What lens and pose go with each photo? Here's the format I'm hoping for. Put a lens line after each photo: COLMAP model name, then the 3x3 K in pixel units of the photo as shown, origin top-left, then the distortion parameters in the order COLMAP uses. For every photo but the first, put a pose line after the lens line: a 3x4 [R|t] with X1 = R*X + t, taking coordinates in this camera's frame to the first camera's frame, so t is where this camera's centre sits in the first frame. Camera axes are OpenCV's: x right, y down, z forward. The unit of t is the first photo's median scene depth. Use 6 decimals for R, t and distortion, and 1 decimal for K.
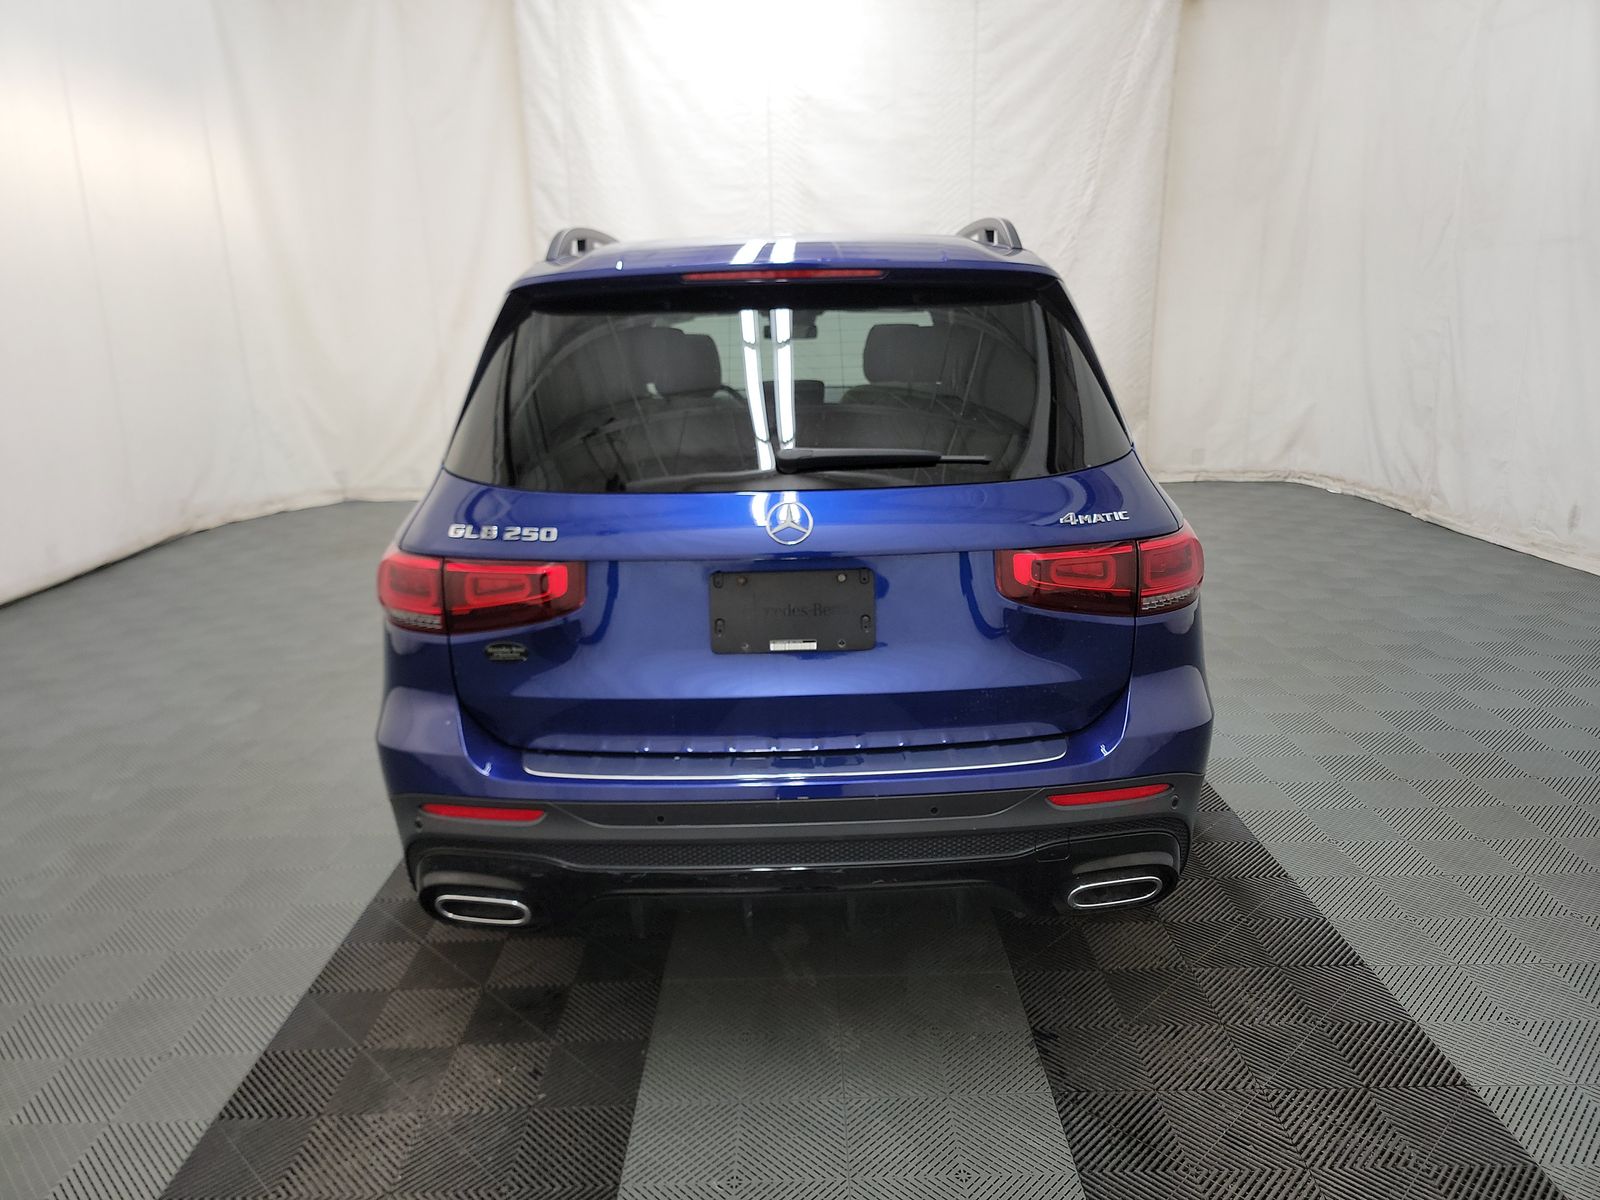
lens RADIAL K [[1117.9, 0, 822.4], [0, 1117.9, 607.1], [0, 0, 1]] dist [0.053846, -0.048975]
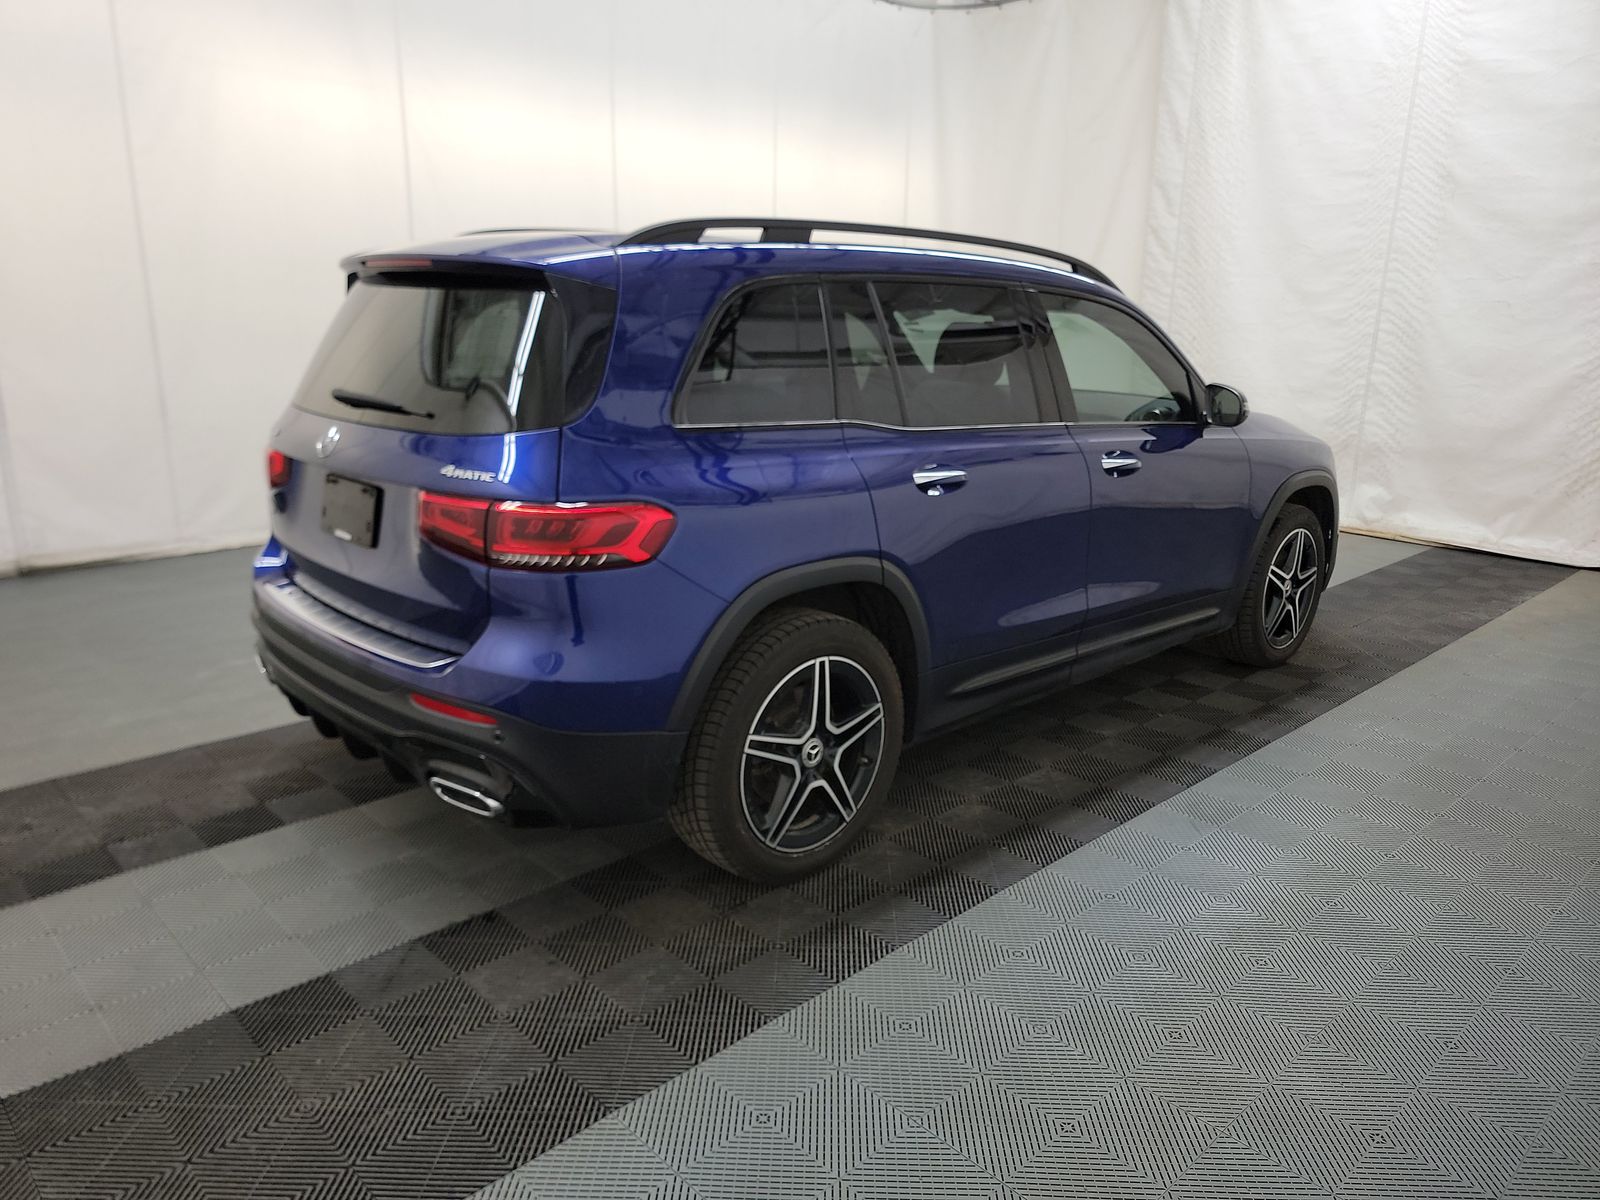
lens RADIAL K [[1099.6, 0, 800.1], [0, 1099.6, 628.1], [0, 0, 1]] dist [0.054974, -0.049488]
pose [[0.690991, 0.234114, -0.683902, 1.171005], [-0.218749, 0.969464, 0.110851, -0.114157], [0.688971, 0.073006, 0.721103, 0.373014]]
